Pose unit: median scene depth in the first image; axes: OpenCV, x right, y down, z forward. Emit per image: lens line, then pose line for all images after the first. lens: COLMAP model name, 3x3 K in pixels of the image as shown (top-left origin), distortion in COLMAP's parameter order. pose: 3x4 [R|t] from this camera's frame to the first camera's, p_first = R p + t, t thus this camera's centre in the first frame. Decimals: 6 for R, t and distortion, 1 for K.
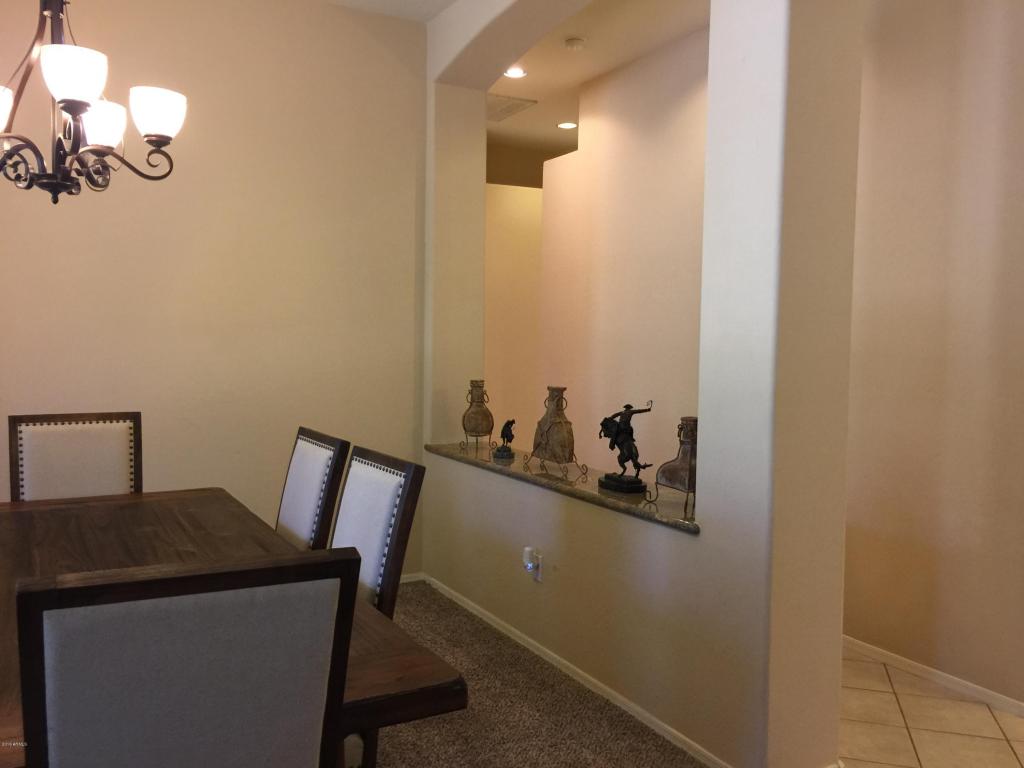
lens RADIAL K [[886.4, 0, 506.0], [0, 886.4, 379.3], [0, 0, 1]] dist [0.095219, -0.128055]
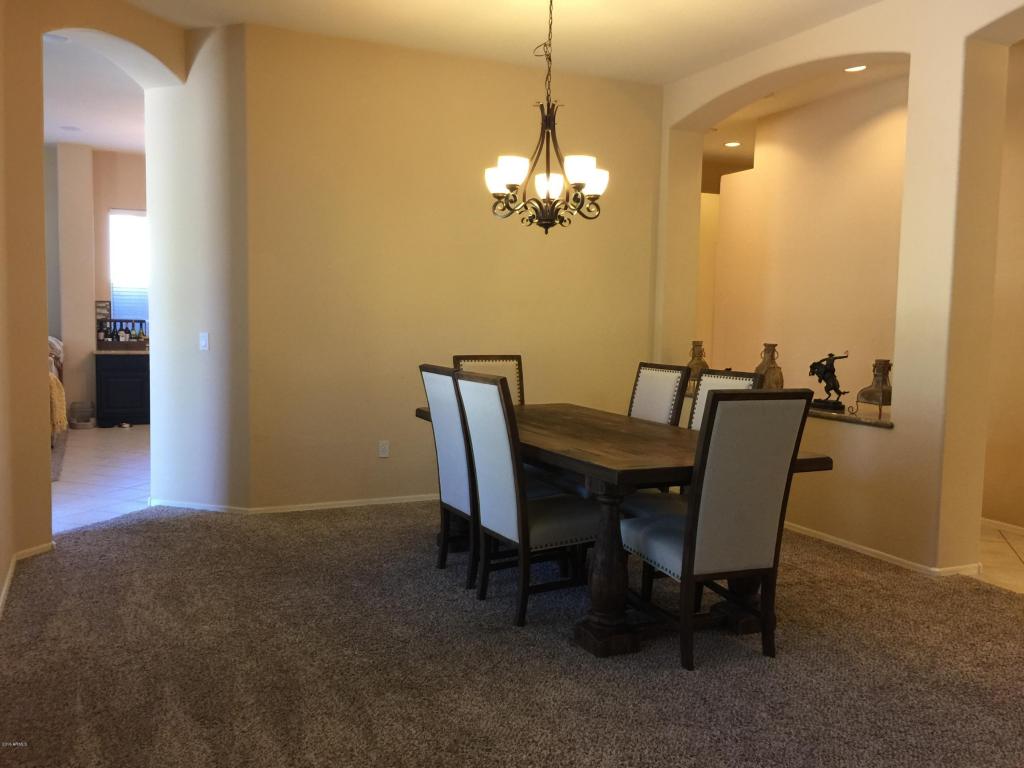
lens RADIAL K [[886.4, 0, 506.0], [0, 886.4, 379.3], [0, 0, 1]] dist [0.095219, -0.128055]
pose [[0.997610, 0.009704, -0.068406, -0.317574], [-0.008152, 0.999704, 0.022936, 0.042690], [0.068608, -0.022324, 0.997394, -0.578241]]
